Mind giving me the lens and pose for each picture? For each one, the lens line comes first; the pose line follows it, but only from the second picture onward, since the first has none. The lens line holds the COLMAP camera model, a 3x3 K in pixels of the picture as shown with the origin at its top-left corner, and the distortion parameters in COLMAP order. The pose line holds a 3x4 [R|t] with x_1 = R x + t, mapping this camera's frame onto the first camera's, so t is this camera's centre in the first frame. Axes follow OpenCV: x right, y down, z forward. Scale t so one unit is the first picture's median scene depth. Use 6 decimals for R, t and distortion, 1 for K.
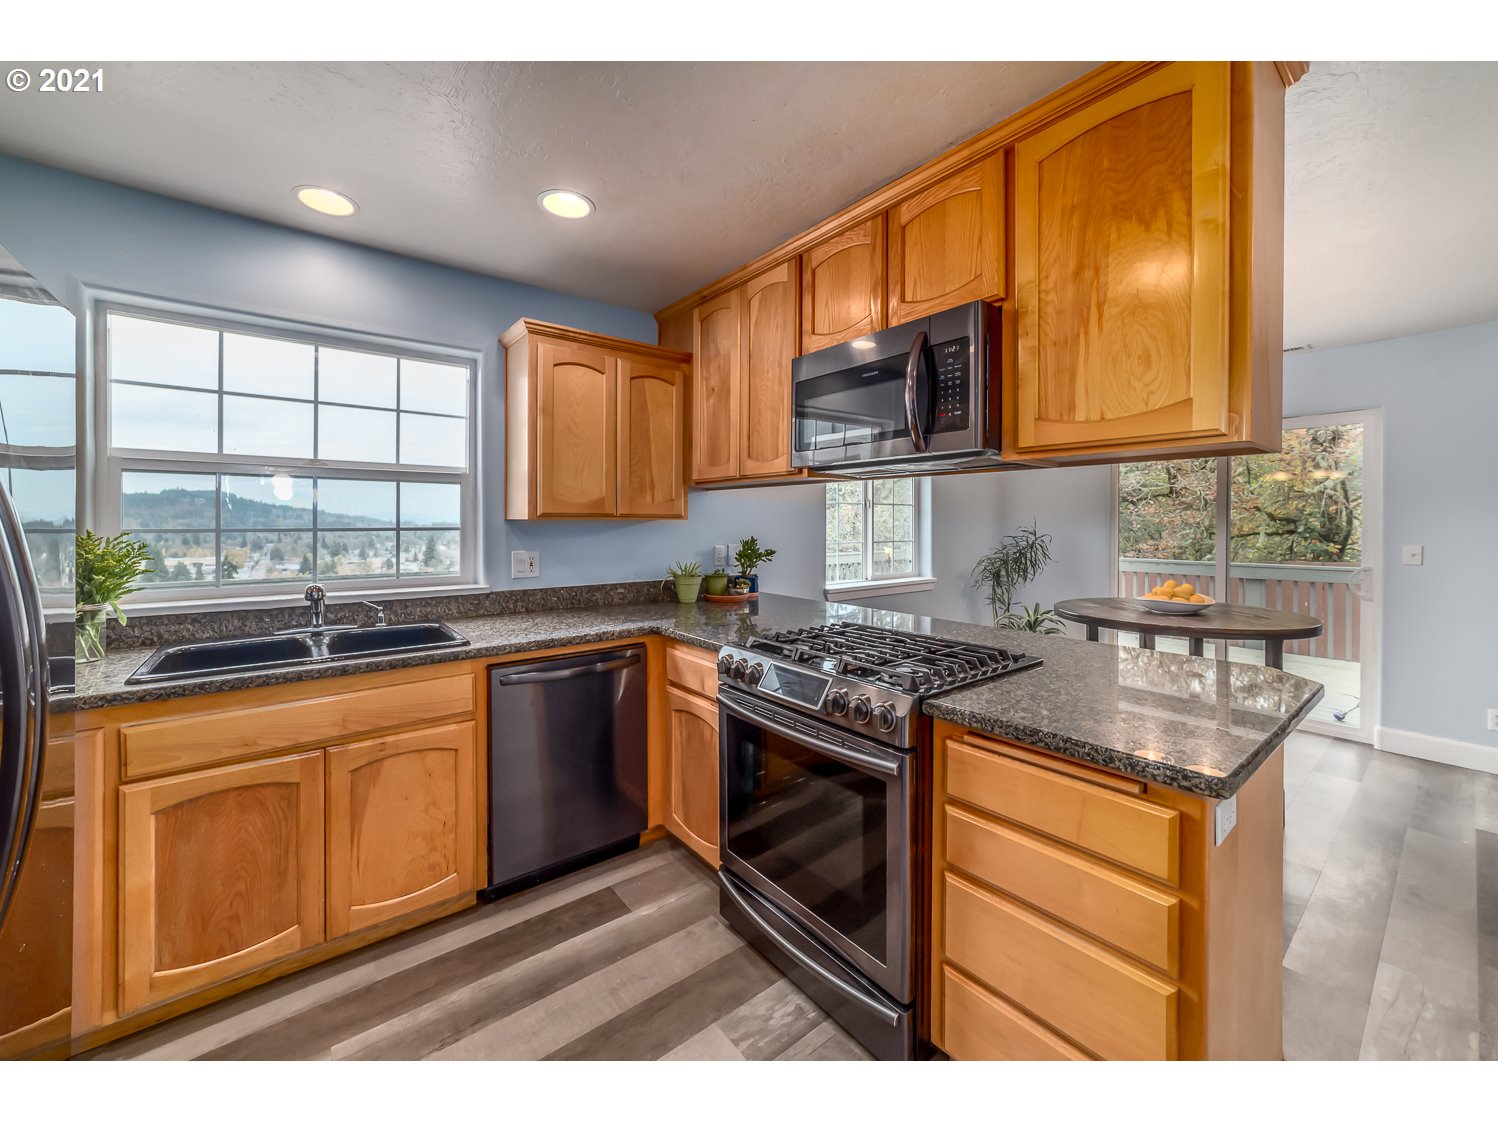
lens RADIAL K [[575.7, 0, 745.6], [0, 575.7, 531.1], [0, 0, 1]] dist [-0.011817, 0.003911]
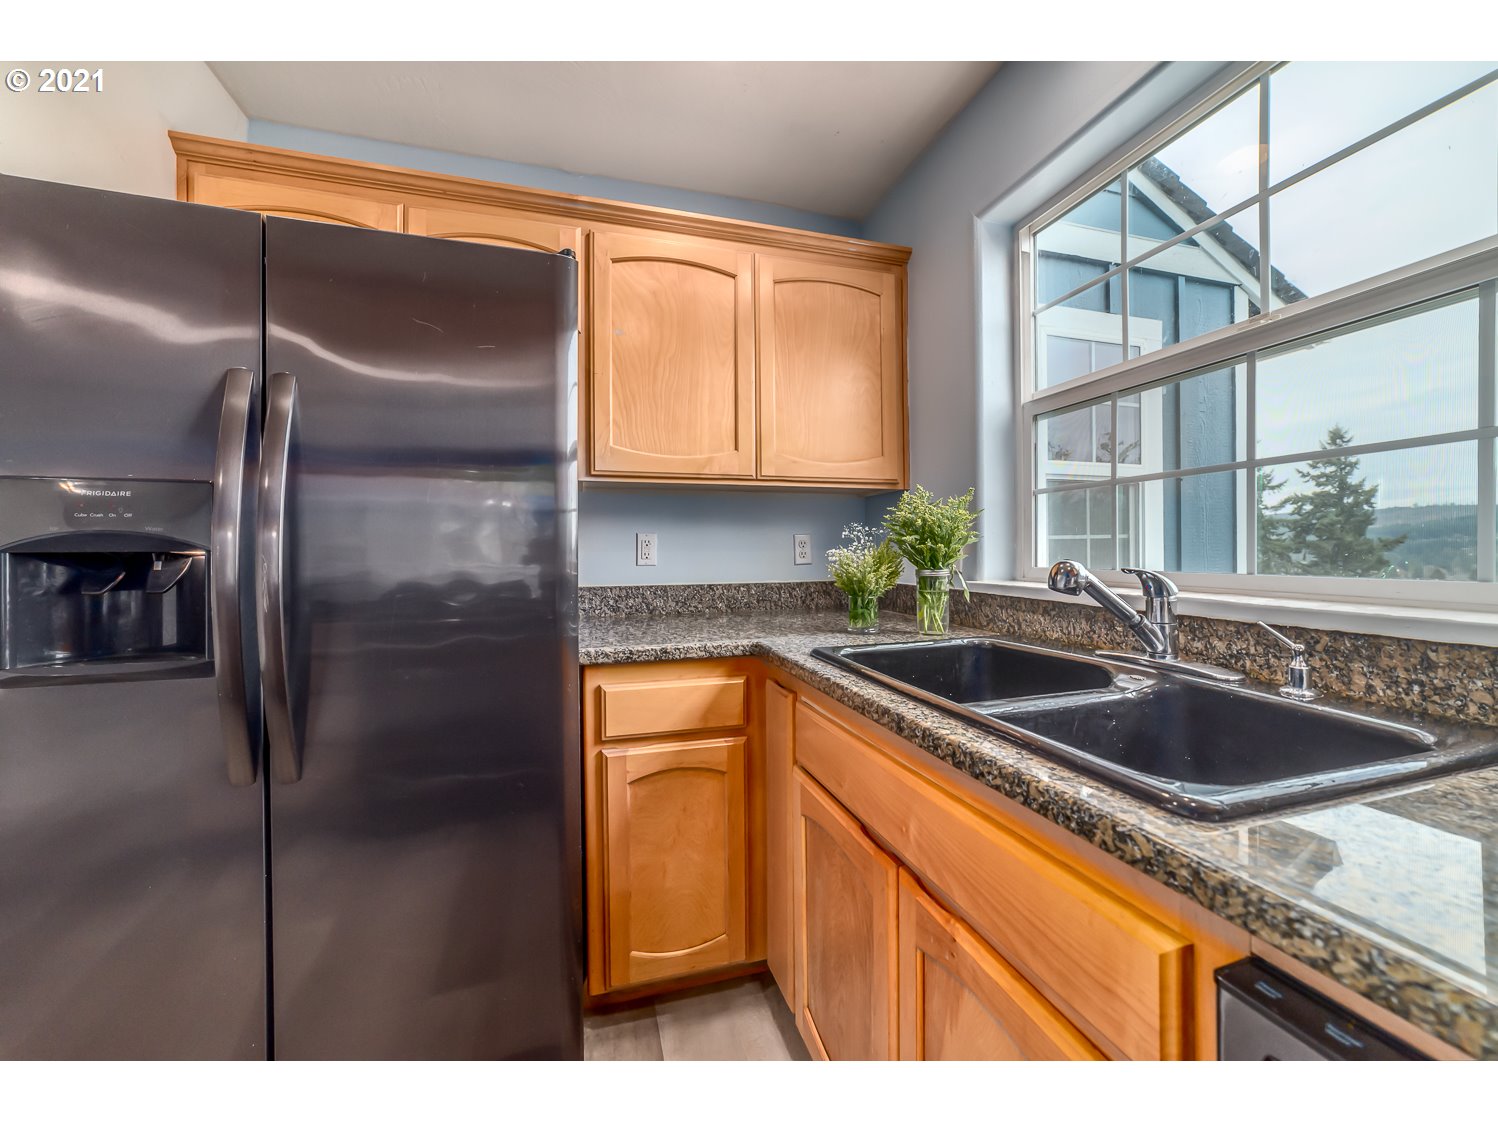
lens RADIAL K [[575.7, 0, 743.5], [0, 575.7, 546.6], [0, 0, 1]] dist [-0.011817, 0.003911]
pose [[-0.366159, -0.007746, -0.930520, -0.179695], [-0.008781, 0.999950, -0.004869, 0.083696], [0.930511, 0.006388, -0.366208, 0.898017]]
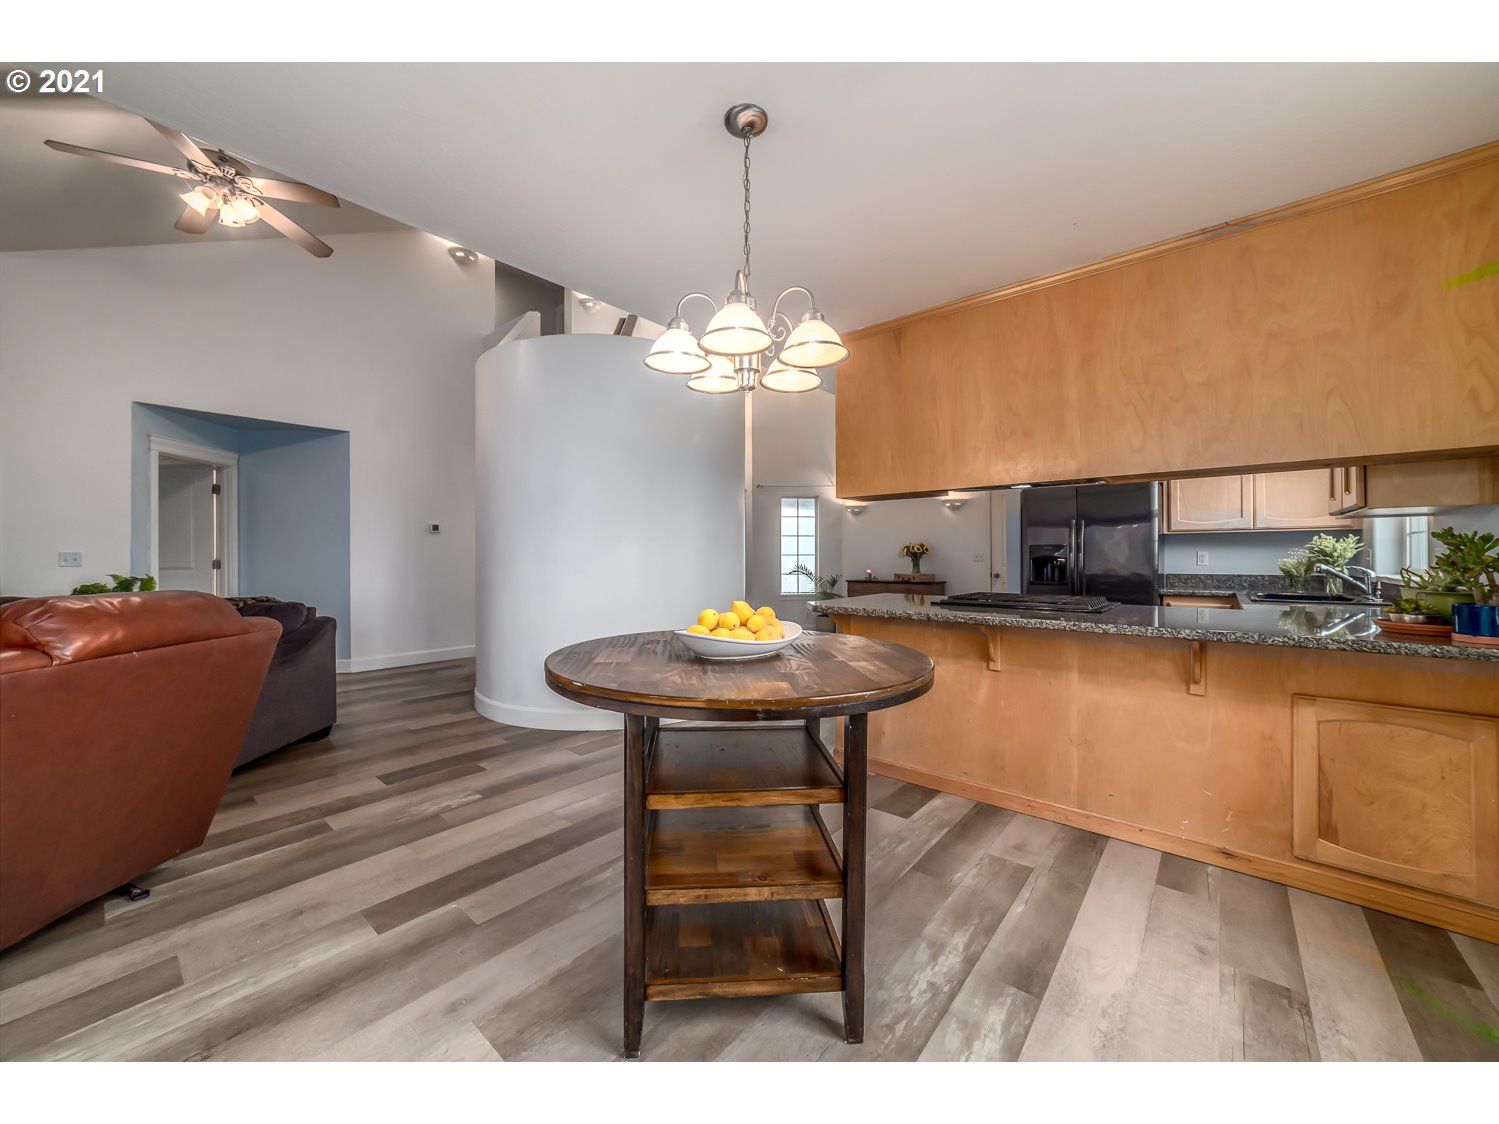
lens RADIAL K [[576.1, 0, 741.3], [0, 576.1, 560.2], [0, 0, 1]] dist [-0.011817, 0.003911]
pose [[-0.977564, 0.002243, -0.210627, 1.356080], [-0.001813, 0.999817, 0.019062, 0.048412], [0.210631, 0.019016, -0.977381, 2.336089]]
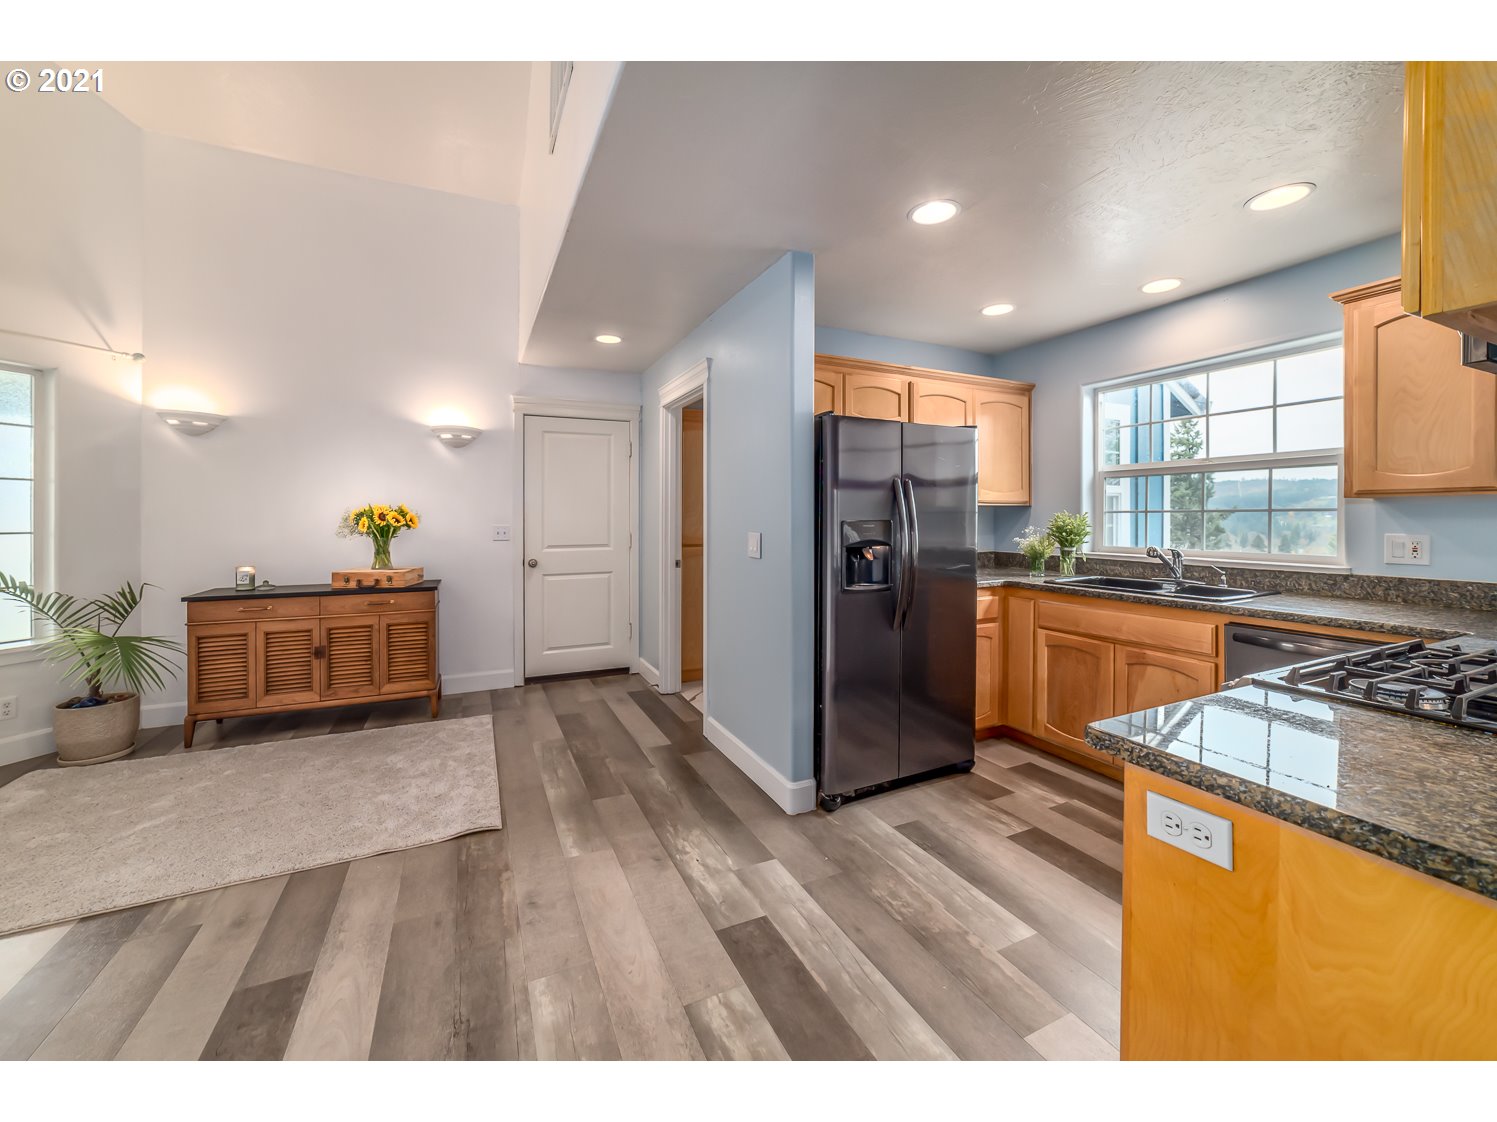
lens RADIAL K [[575.3, 0, 736.6], [0, 575.3, 527.5], [0, 0, 1]] dist [-0.011817, 0.003911]
pose [[-0.230842, 0.015923, -0.972861, 0.930022], [-0.010507, 0.999767, 0.018856, 0.025764], [0.972934, 0.014574, -0.230621, 0.277557]]
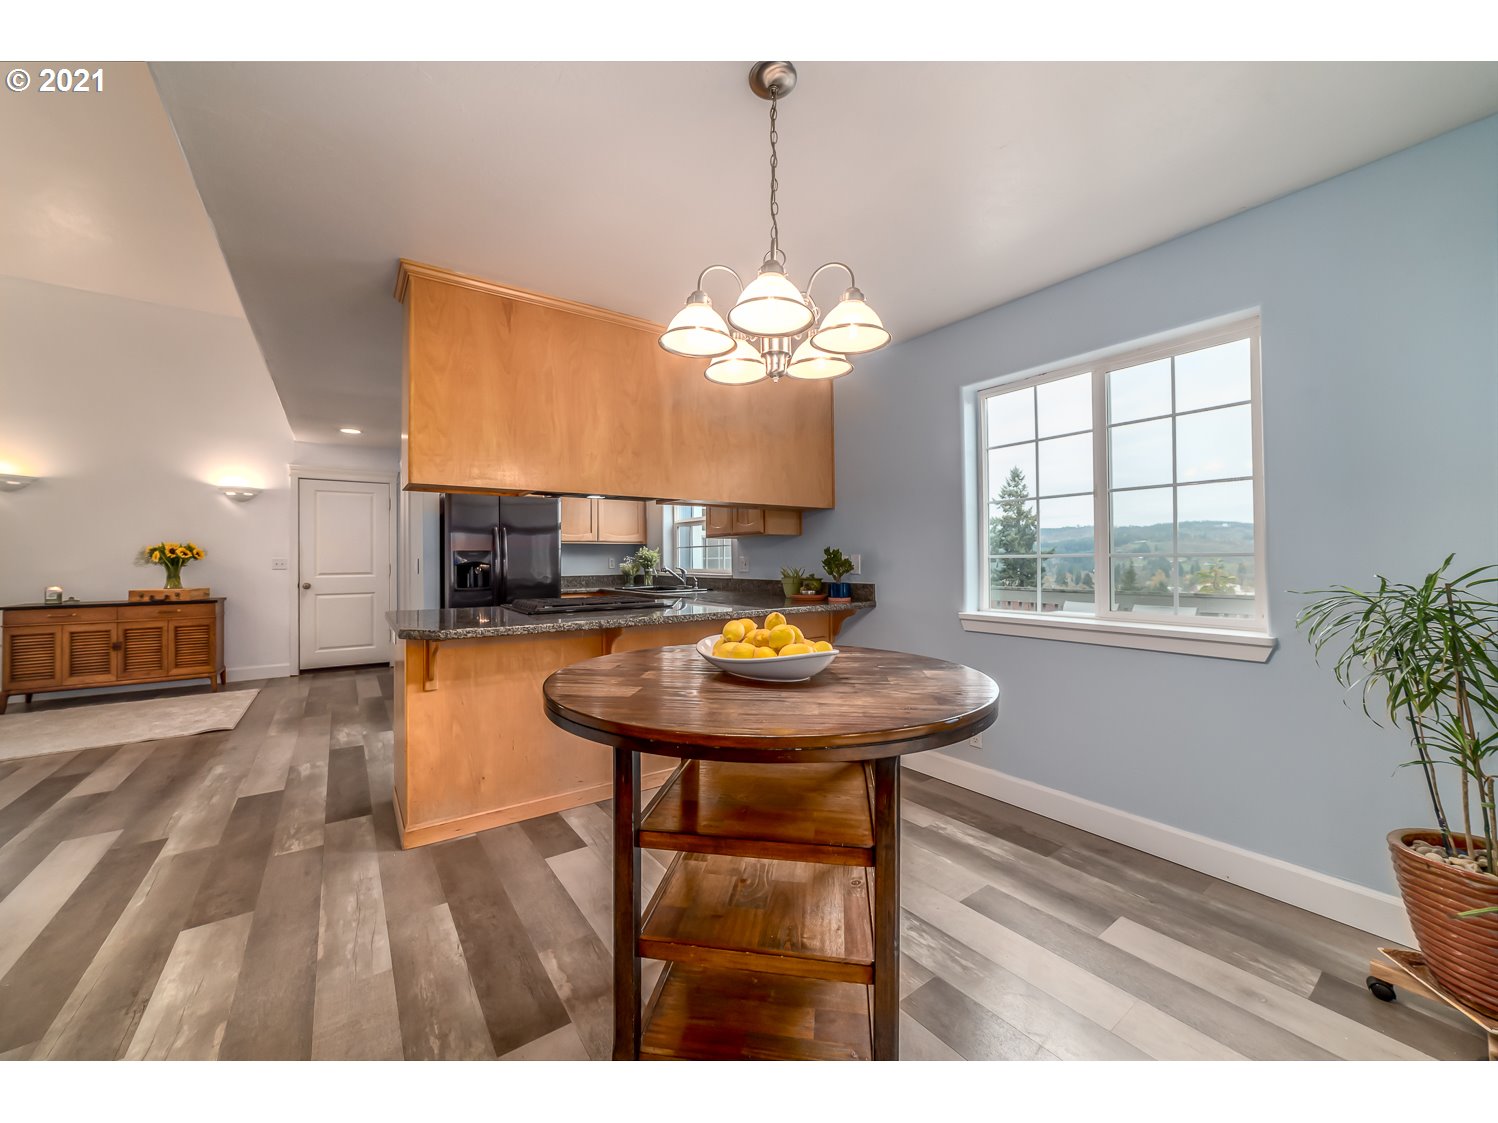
lens RADIAL K [[575.7, 0, 756.2], [0, 575.7, 556.6], [0, 0, 1]] dist [-0.011817, 0.003911]
pose [[-0.026472, -0.006232, -0.999630, 1.945432], [-0.008031, 0.999950, -0.006021, 0.057186], [0.999617, 0.007869, -0.026521, 1.489459]]
